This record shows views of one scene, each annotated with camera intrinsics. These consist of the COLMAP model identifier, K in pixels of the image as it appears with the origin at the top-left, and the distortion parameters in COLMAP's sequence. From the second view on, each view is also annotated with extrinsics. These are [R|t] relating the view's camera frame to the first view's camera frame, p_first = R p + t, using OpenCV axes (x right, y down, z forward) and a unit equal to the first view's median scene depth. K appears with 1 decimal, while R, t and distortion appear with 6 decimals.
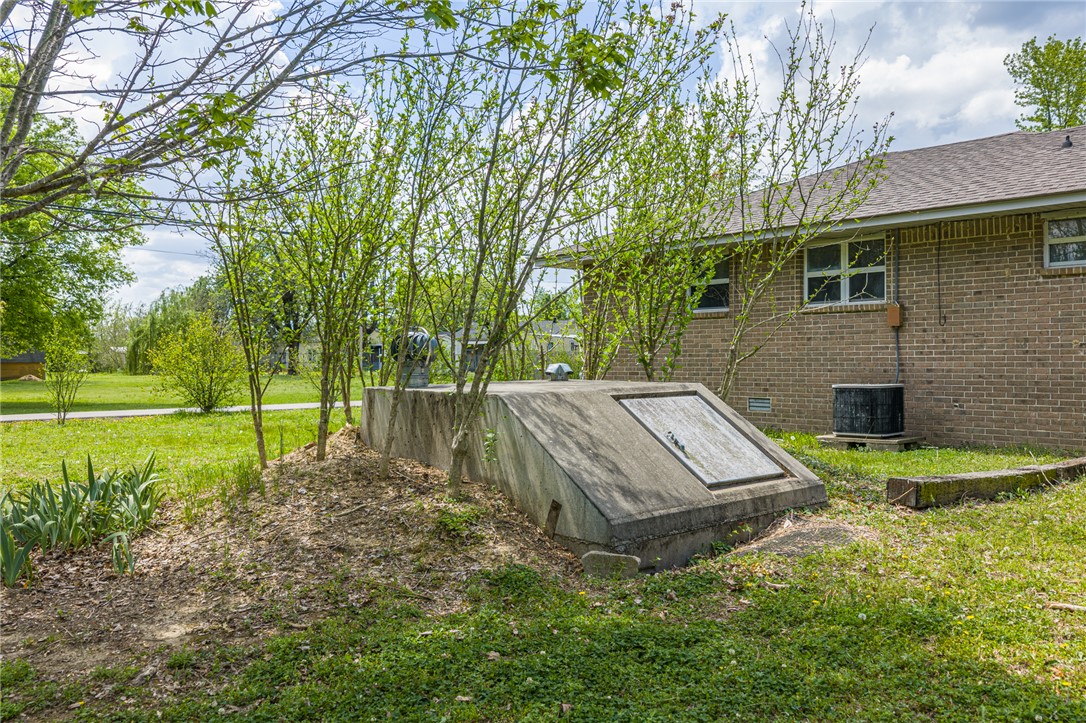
lens RADIAL K [[920.8, 0, 543.0], [0, 920.8, 361.5], [0, 0, 1]] dist [0.009901, 0.012060]
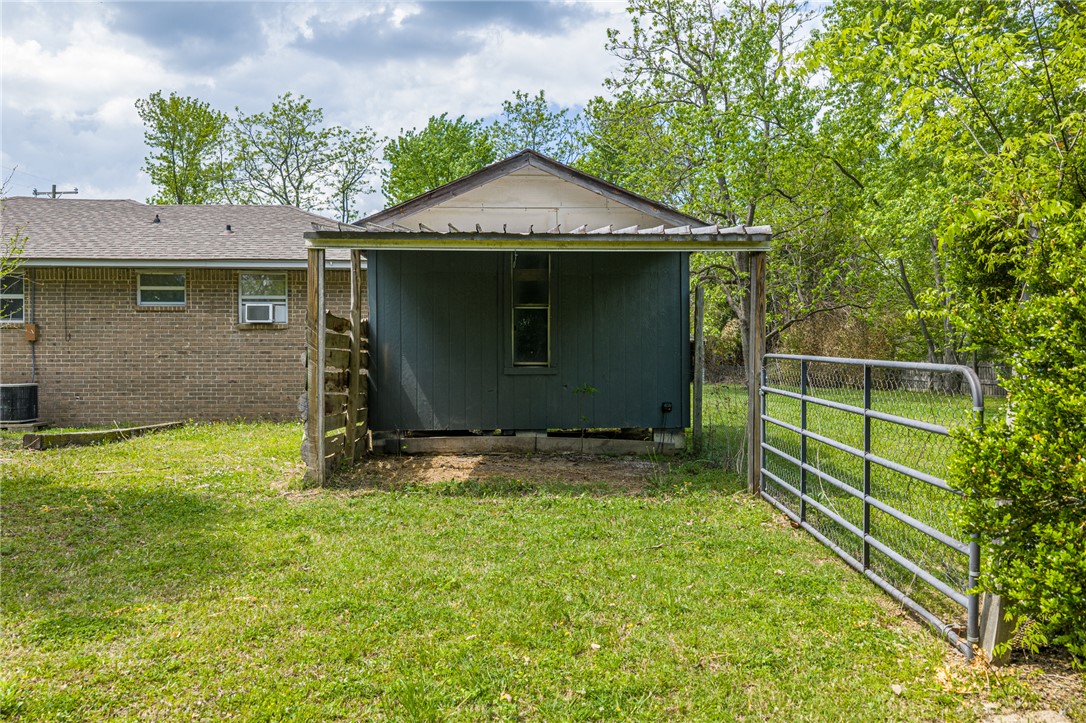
lens RADIAL K [[920.8, 0, 543.0], [0, 920.8, 361.5], [0, 0, 1]] dist [0.009901, 0.012060]
pose [[0.647291, 0.004895, 0.762227, -0.178485], [-0.003267, 0.999988, -0.003647, -0.005768], [-0.762236, -0.000130, 0.647299, -0.483359]]
